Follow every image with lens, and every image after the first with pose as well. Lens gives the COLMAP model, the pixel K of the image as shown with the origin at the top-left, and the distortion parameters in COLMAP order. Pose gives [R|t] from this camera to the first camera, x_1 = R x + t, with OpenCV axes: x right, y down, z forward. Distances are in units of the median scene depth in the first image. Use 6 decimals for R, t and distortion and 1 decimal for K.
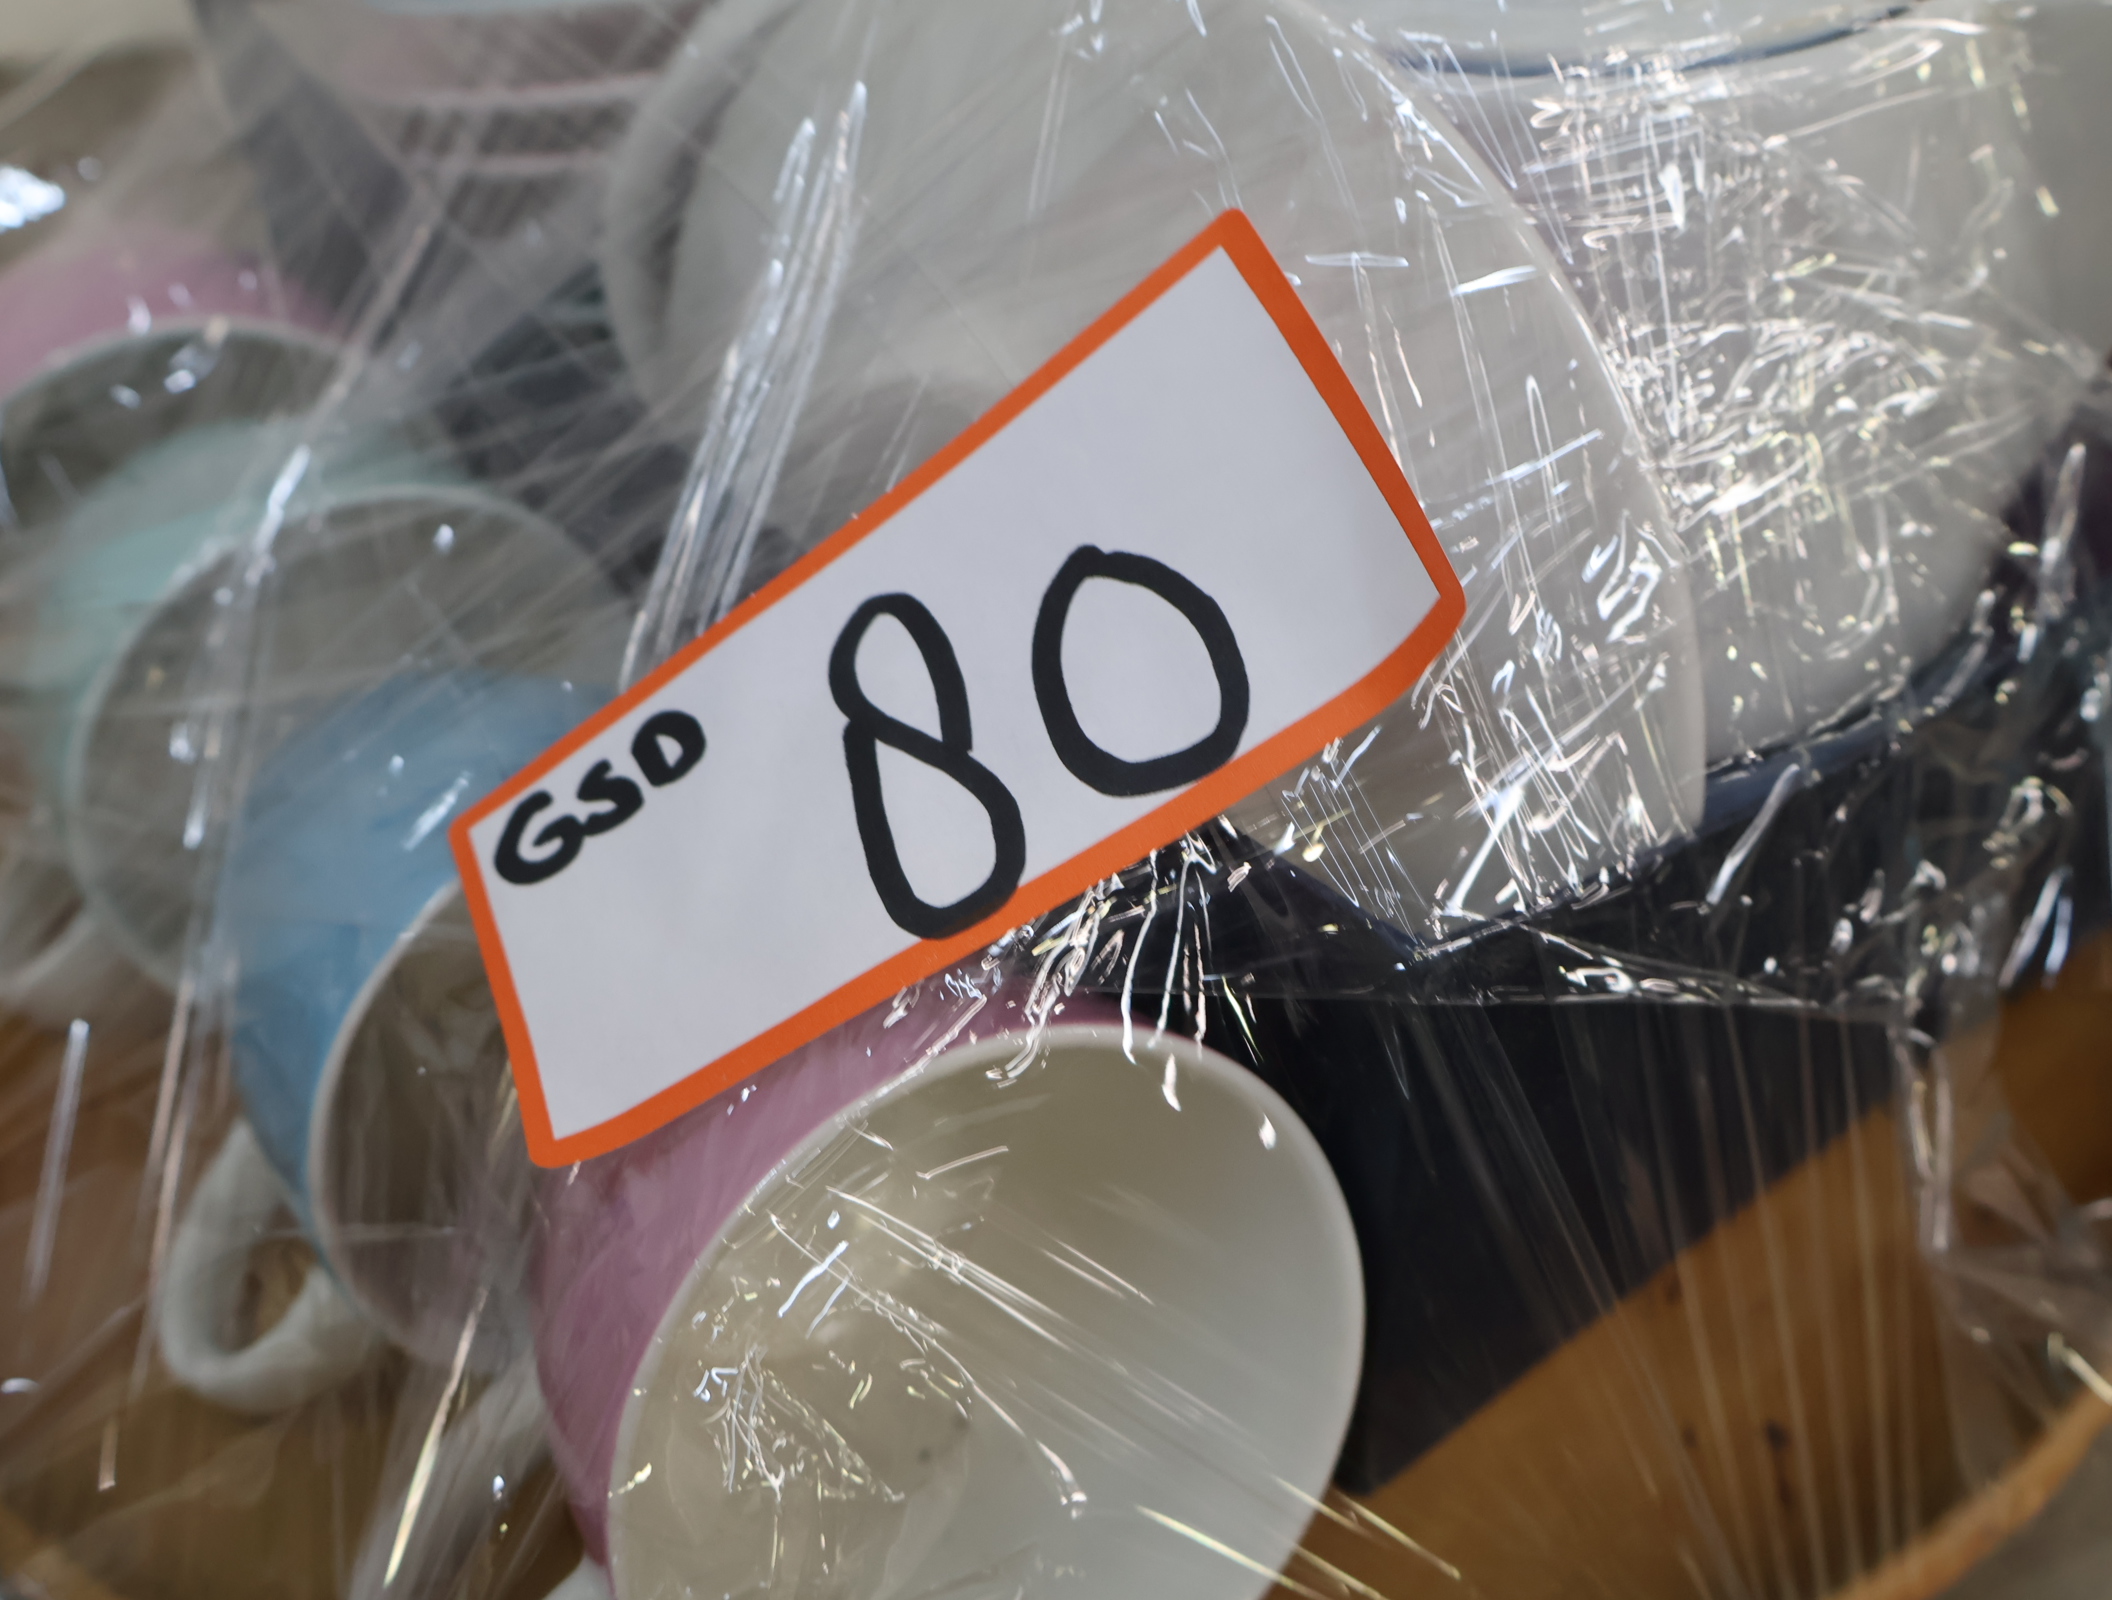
lens RADIAL K [[2288.8, 0, 1054.2], [0, 2288.8, 848.3], [0, 0, 1]] dist [0.018732, -0.004266]
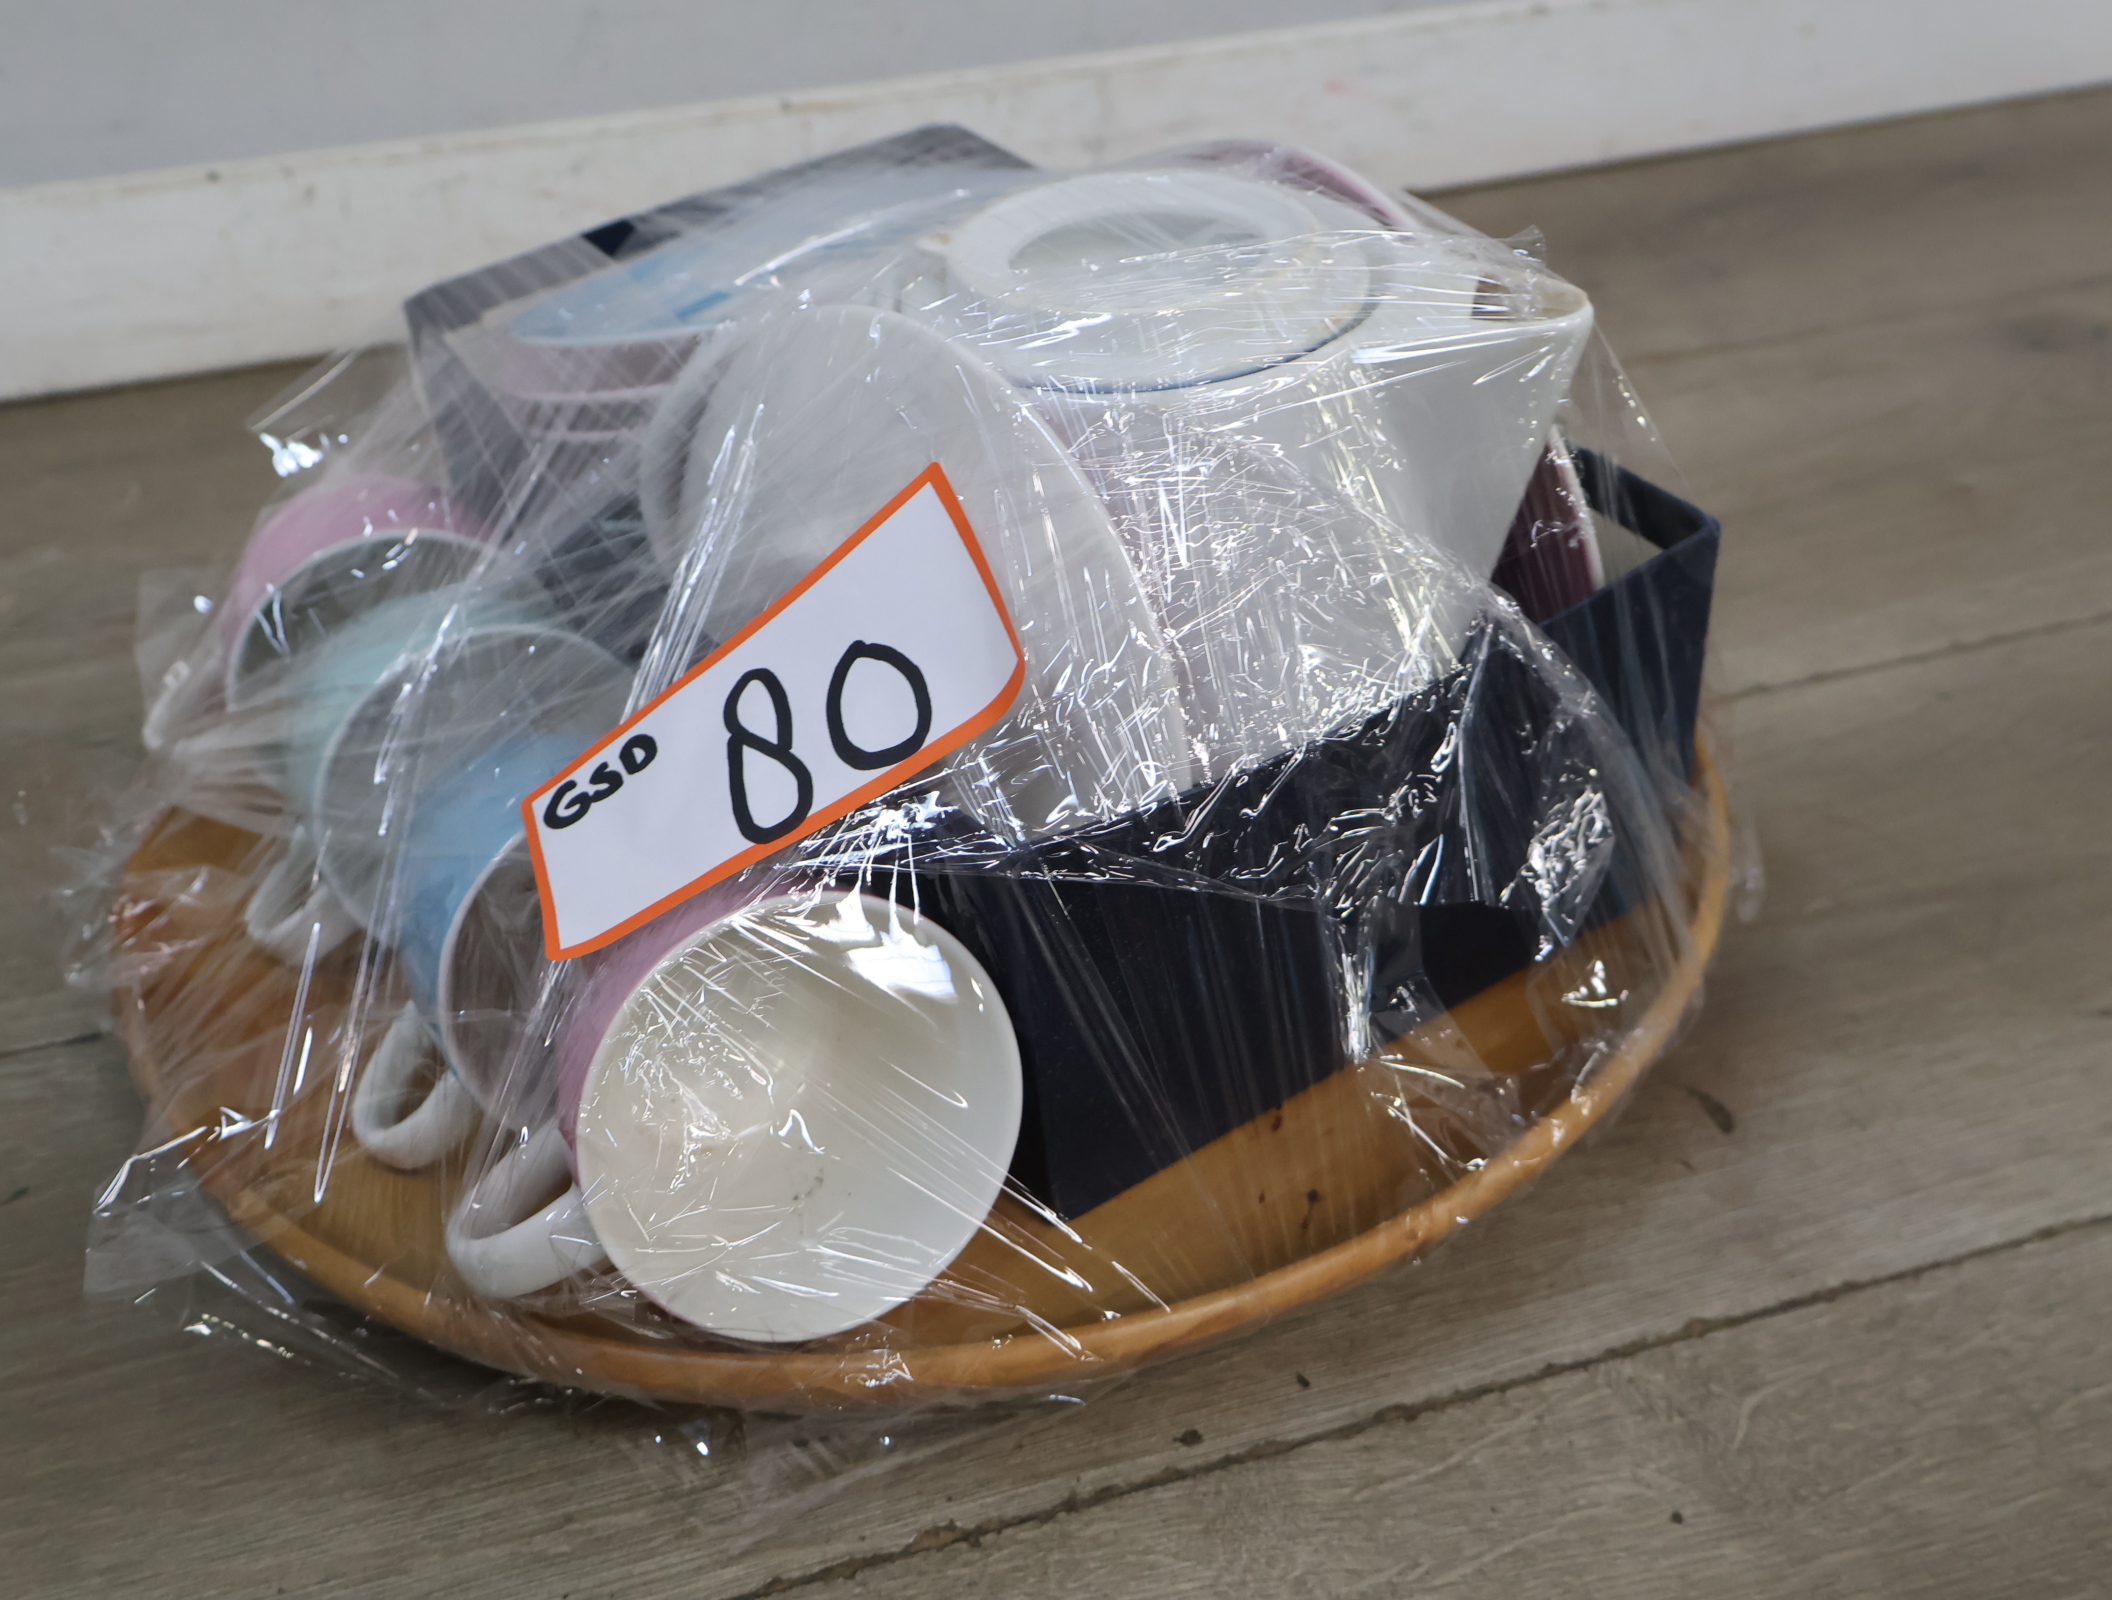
lens RADIAL K [[2323.5, 0, 1062.5], [0, 2323.5, 802.0], [0, 0, 1]] dist [0.025911, 0.001554]
pose [[0.996488, 0.001793, -0.083722, 0.316456], [-0.011436, 0.993318, -0.114838, 0.198807], [0.082957, 0.115392, 0.989850, -0.782640]]
